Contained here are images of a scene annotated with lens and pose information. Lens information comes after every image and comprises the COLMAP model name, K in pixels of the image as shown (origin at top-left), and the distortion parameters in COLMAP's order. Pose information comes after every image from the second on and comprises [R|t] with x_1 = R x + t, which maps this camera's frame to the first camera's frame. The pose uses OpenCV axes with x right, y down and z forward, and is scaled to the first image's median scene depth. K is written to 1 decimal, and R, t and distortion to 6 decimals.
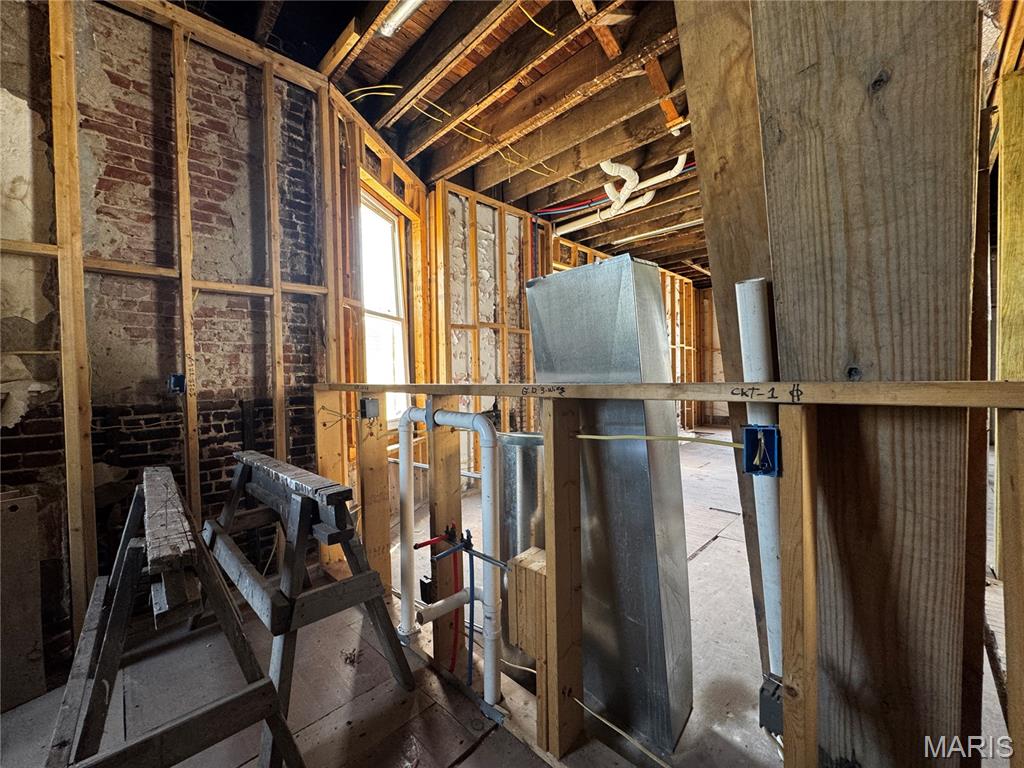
lens RADIAL K [[408.9, 0, 512.0], [0, 408.9, 384.0], [0, 0, 1]] dist [-0.002589, 0.000817]
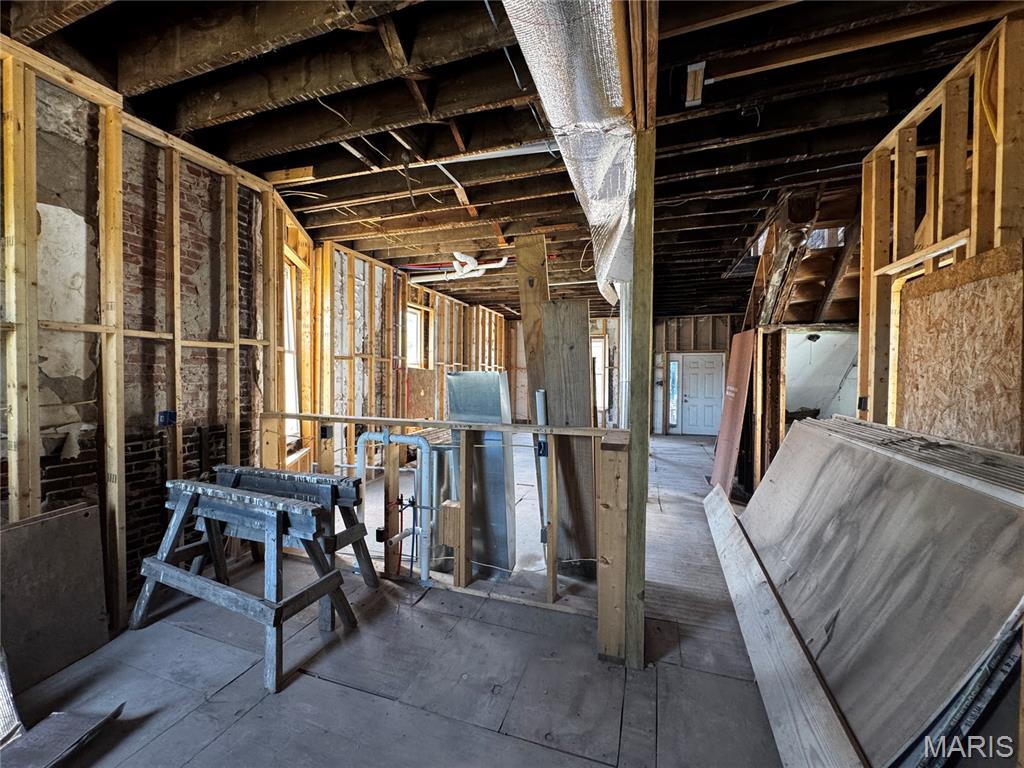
lens RADIAL K [[408.9, 0, 512.0], [0, 408.9, 384.0], [0, 0, 1]] dist [-0.002589, 0.000817]
pose [[0.897864, 0.019306, 0.439850, -0.345385], [-0.019552, 0.999801, -0.003972, -0.111661], [-0.439839, -0.005033, 0.898063, -0.598032]]
